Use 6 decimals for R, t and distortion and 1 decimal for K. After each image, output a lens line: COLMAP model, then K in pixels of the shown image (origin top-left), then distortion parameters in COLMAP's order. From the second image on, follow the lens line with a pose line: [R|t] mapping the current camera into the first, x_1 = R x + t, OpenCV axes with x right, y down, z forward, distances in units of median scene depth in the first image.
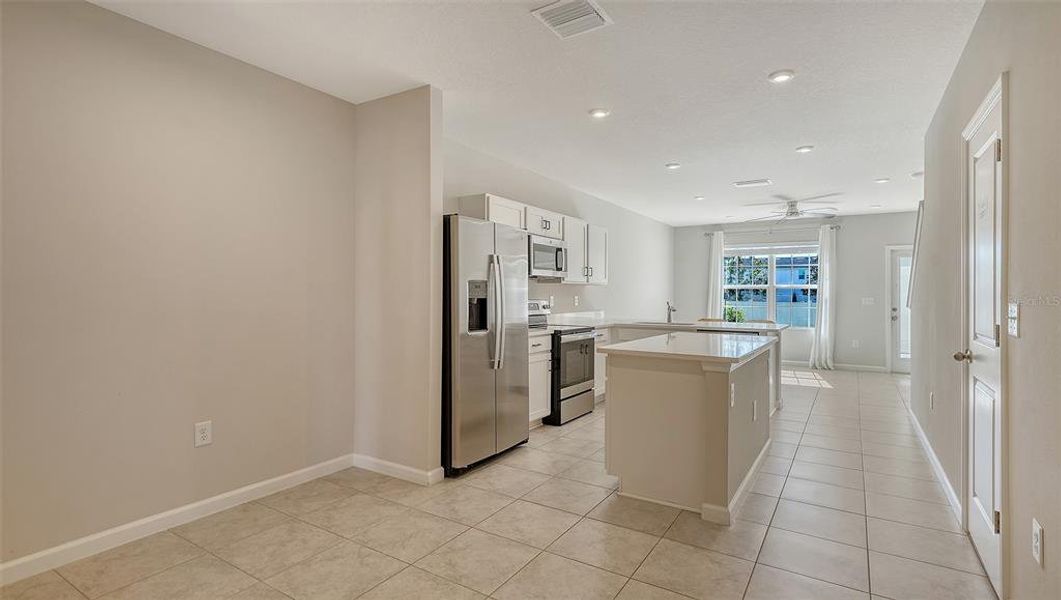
lens RADIAL K [[511.5, 0, 528.9], [0, 511.5, 297.9], [0, 0, 1]] dist [0.007570, 0.001415]
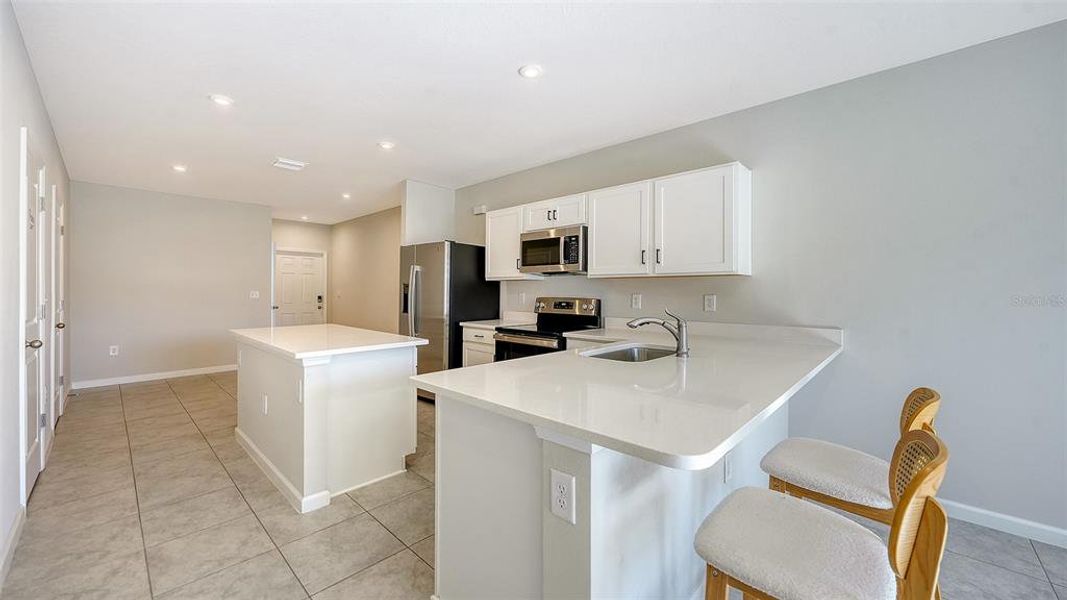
lens RADIAL K [[397.2, 0, 540.6], [0, 397.2, 291.6], [0, 0, 1]] dist [-0.017398, 0.001087]
pose [[-0.175012, -0.002439, -0.984563, 0.513990], [-0.012361, 0.999924, -0.000280, -0.004733], [0.984489, 0.012121, -0.175029, 0.776769]]
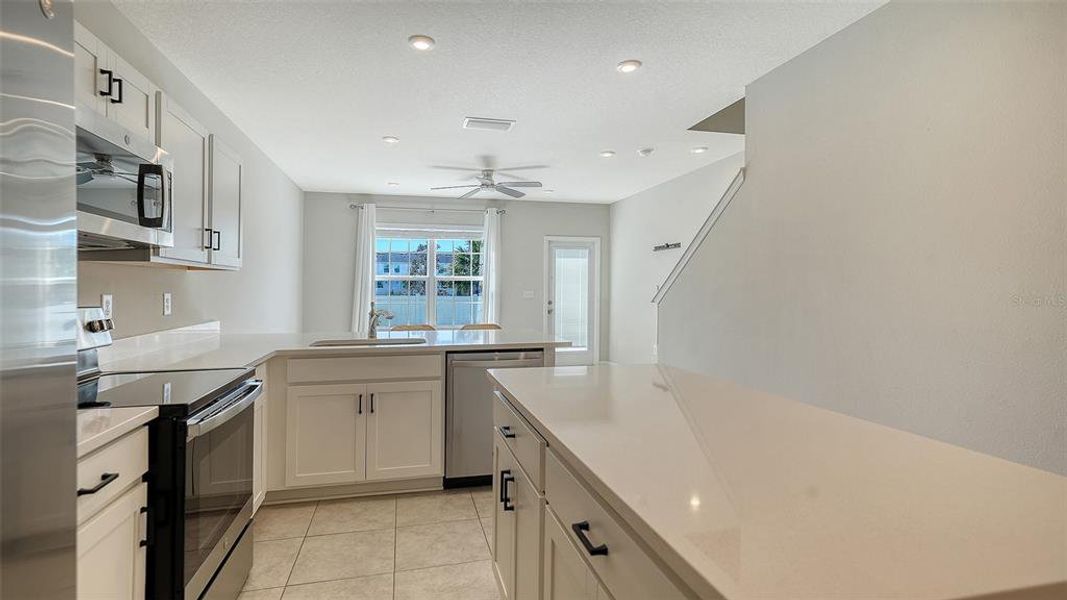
lens RADIAL K [[510.1, 0, 527.6], [0, 510.1, 281.5], [0, 0, 1]] dist [-0.005304, 0.000726]
pose [[0.693471, 0.004587, 0.720470, -0.011054], [0.007729, 0.999875, -0.013805, -0.004596], [-0.720443, 0.015141, 0.693348, 0.399082]]
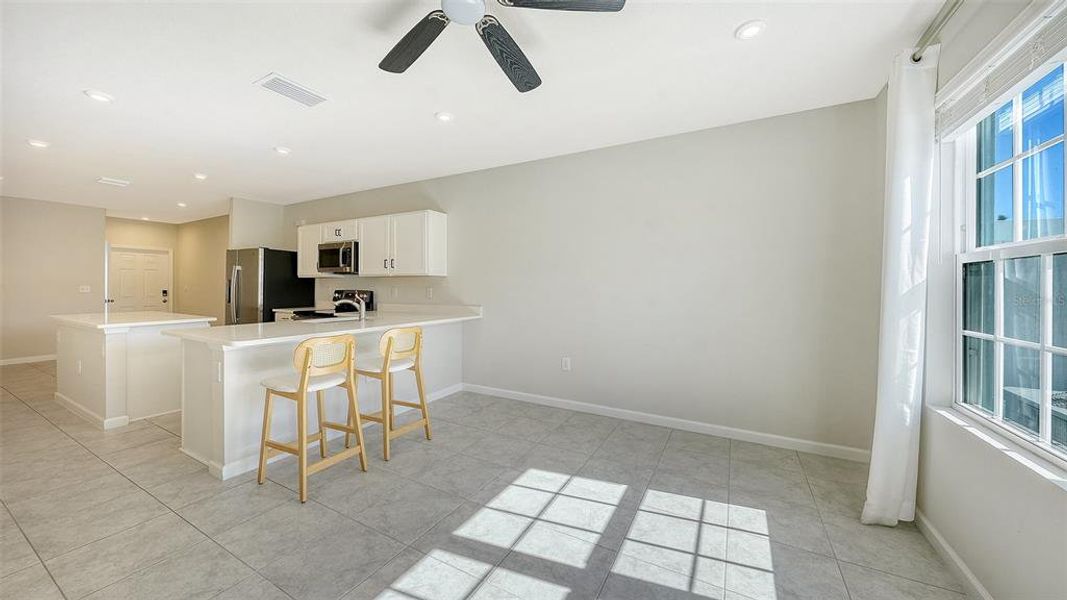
lens RADIAL K [[366.1, 0, 538.6], [0, 366.1, 286.1], [0, 0, 1]] dist [-0.010766, 0.000142]
pose [[0.075511, -0.002845, -0.997141, 0.703387], [-0.010775, 0.999935, -0.003669, -0.005862], [0.997087, 0.011021, 0.075476, 1.012795]]
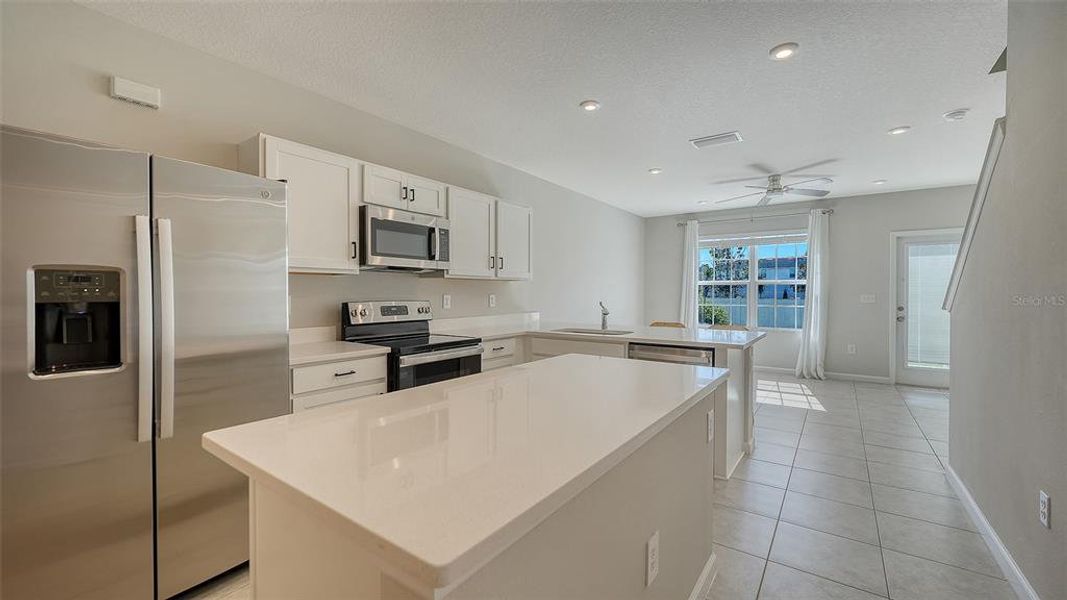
lens RADIAL K [[435.2, 0, 529.9], [0, 435.2, 300.8], [0, 0, 1]] dist [-0.002210, -0.000266]
pose [[0.998493, -0.003557, -0.054761, 0.163991], [0.004313, 0.999897, 0.013697, -0.002632], [0.054706, -0.013913, 0.998406, 0.288320]]
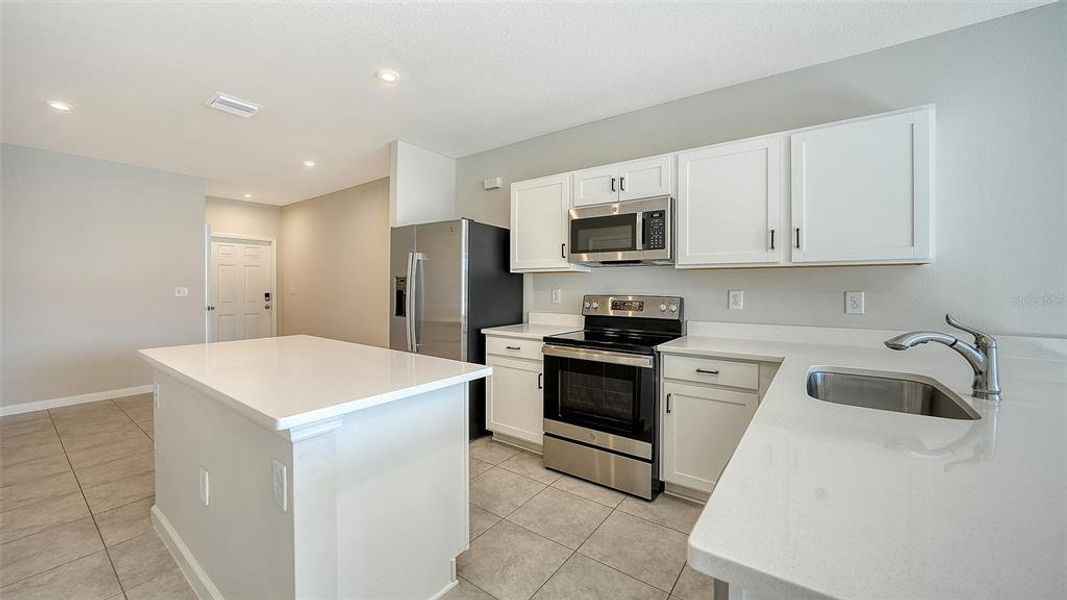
lens RADIAL K [[397.2, 0, 538.1], [0, 397.2, 291.2], [0, 0, 1]] dist [-0.017398, 0.001087]
pose [[-0.065572, 0.007856, -0.997817, 0.396607], [-0.010927, 0.999903, 0.008590, -0.003891], [0.997788, 0.011467, -0.065479, 0.654761]]
